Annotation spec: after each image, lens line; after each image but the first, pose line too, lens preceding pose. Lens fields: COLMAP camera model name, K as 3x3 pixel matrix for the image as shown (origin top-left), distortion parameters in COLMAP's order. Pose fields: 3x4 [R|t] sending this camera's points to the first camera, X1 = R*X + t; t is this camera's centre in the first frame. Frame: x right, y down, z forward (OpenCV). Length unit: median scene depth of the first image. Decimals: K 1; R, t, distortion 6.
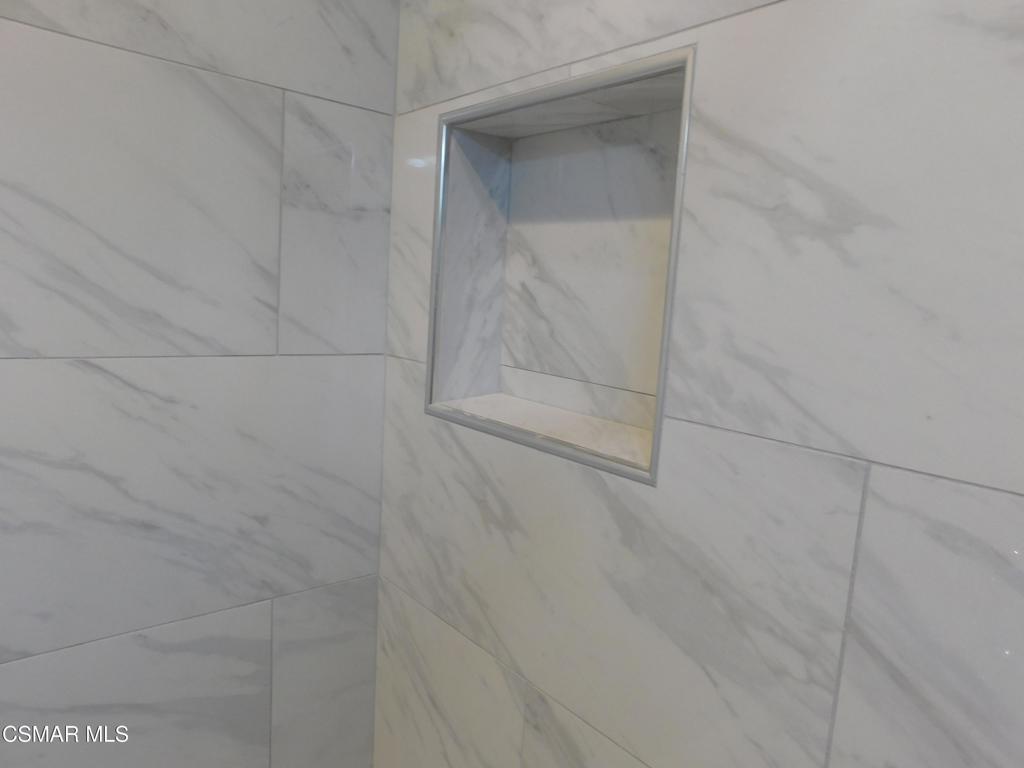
lens RADIAL K [[681.5, 0, 512.0], [0, 681.5, 384.0], [0, 0, 1]] dist [-0.026714, 0.003445]
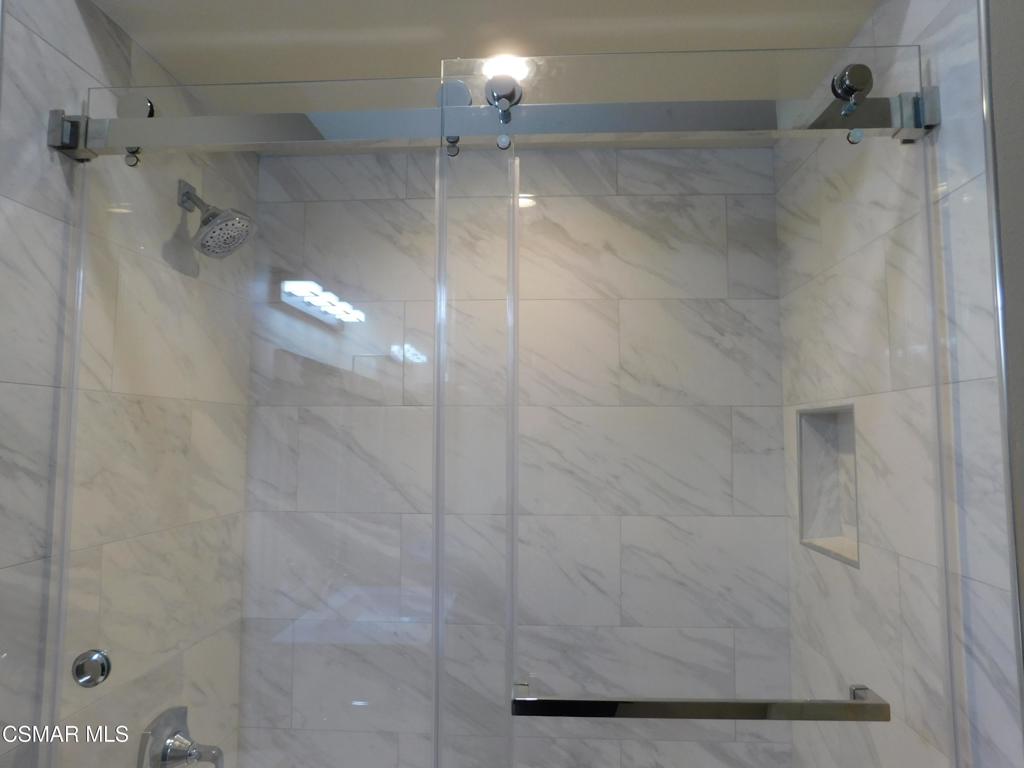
lens RADIAL K [[681.5, 0, 512.0], [0, 681.5, 384.0], [0, 0, 1]] dist [-0.026714, 0.003445]
pose [[0.726666, -0.115052, -0.677288, 0.721565], [-0.047397, 0.975132, -0.216499, 0.056151], [0.685354, 0.189424, 0.703142, -1.223782]]
